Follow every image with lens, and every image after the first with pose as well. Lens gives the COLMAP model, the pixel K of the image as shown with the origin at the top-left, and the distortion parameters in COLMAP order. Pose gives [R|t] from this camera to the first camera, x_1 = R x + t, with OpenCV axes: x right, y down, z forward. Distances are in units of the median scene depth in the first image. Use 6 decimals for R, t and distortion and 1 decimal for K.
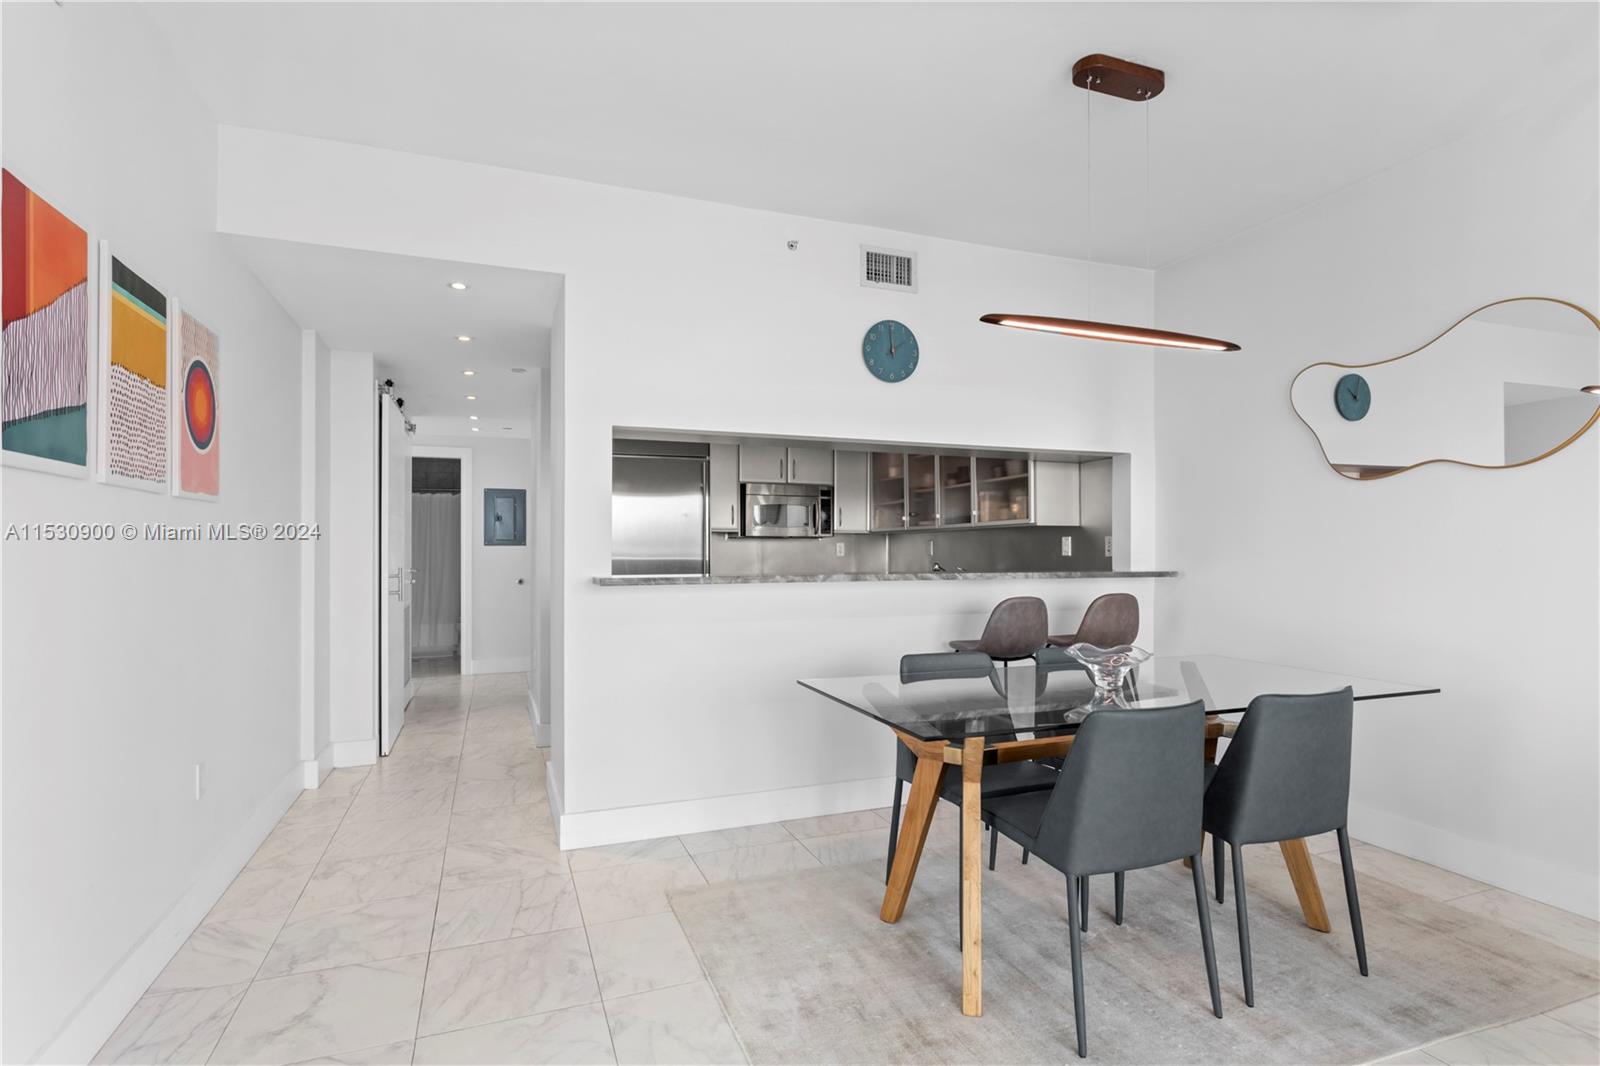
lens RADIAL K [[776.5, 0, 803.8], [0, 776.5, 538.3], [0, 0, 1]] dist [-0.014306, 0.004883]
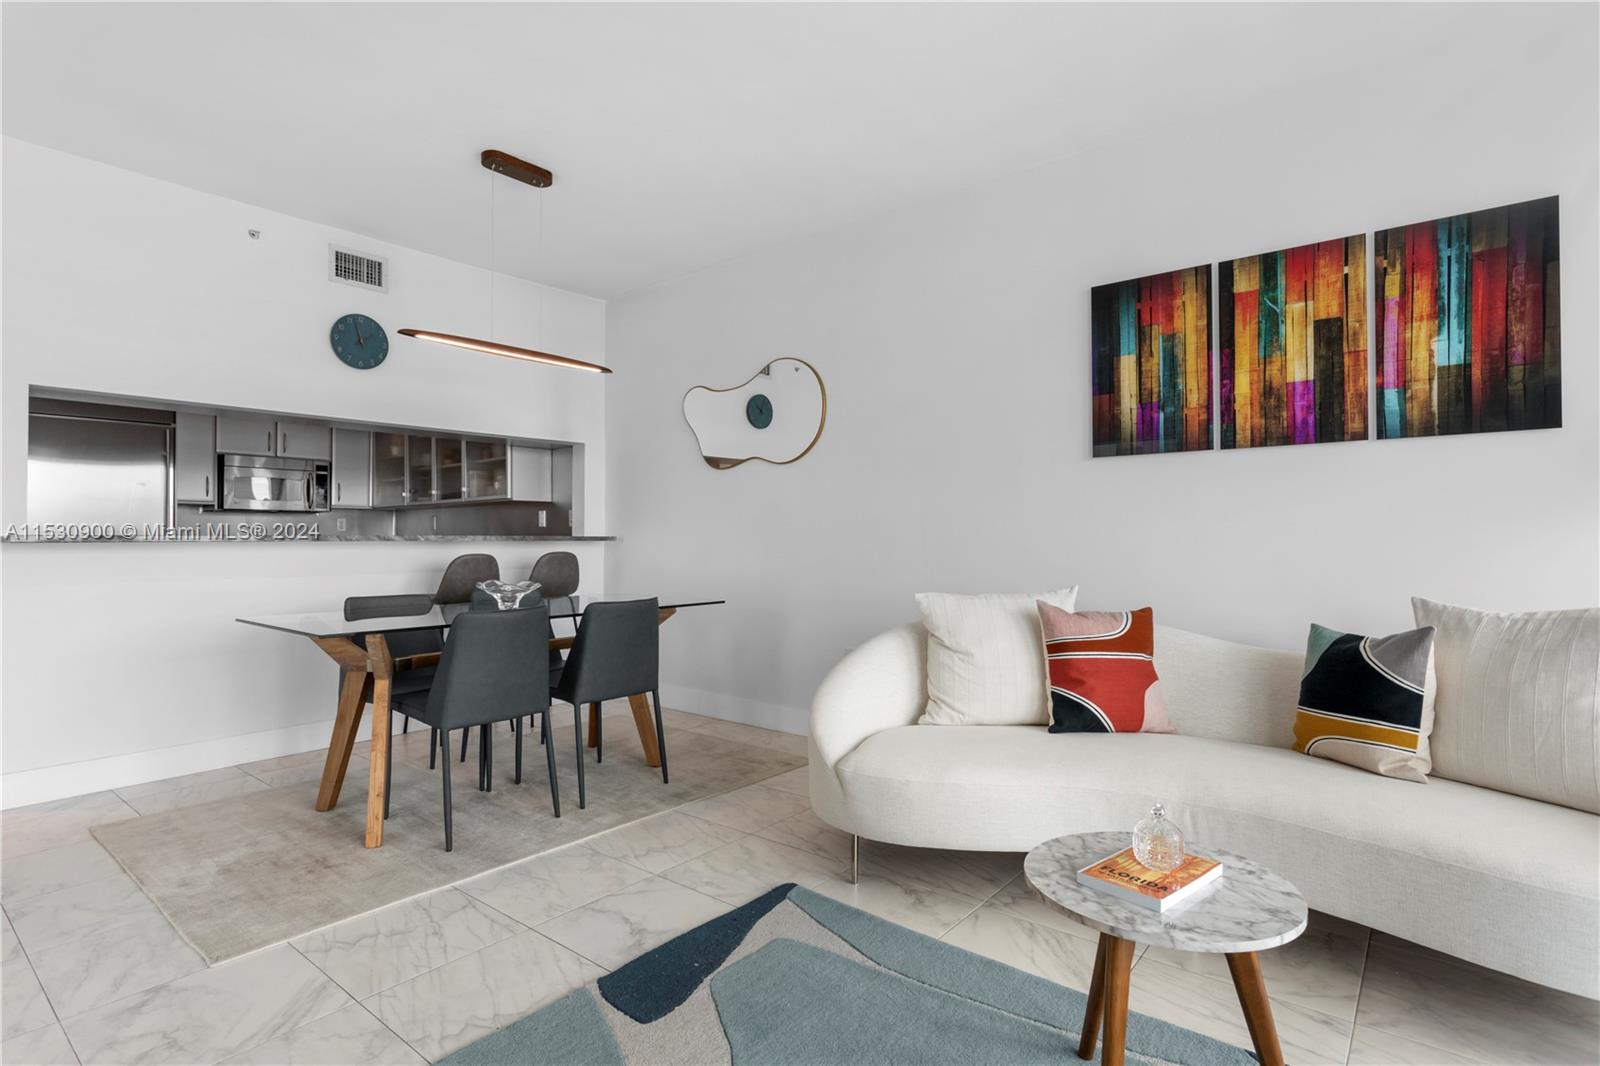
lens RADIAL K [[792.9, 0, 796.7], [0, 792.9, 526.3], [0, 0, 1]] dist [-0.015284, 0.009370]
pose [[0.872405, 0.007018, 0.488733, 0.106478], [-0.004196, 0.999968, -0.006869, 0.035736], [-0.488765, 0.003942, 0.872407, -0.324151]]
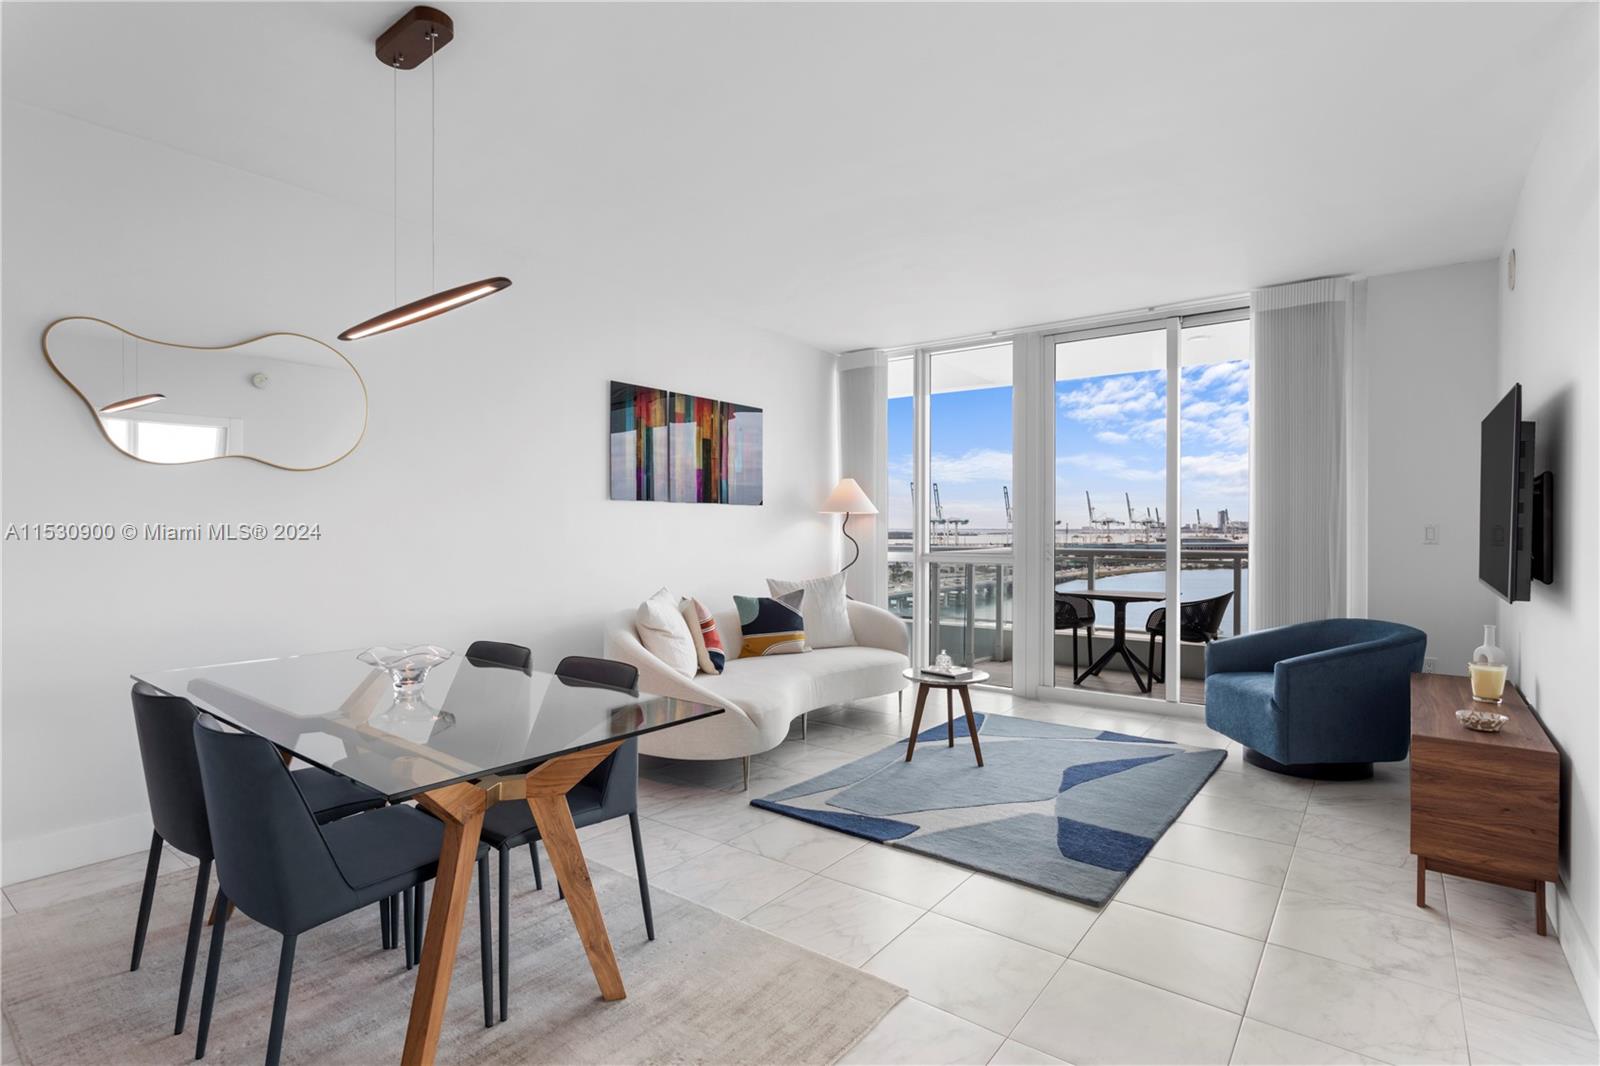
lens RADIAL K [[776.5, 0, 803.8], [0, 776.5, 538.3], [0, 0, 1]] dist [-0.014306, 0.004883]
pose [[-0.517021, -0.007022, 0.855944, -0.445532], [-0.005327, 0.999973, 0.004985, 0.001970], [-0.855956, -0.001982, -0.517045, 0.756645]]
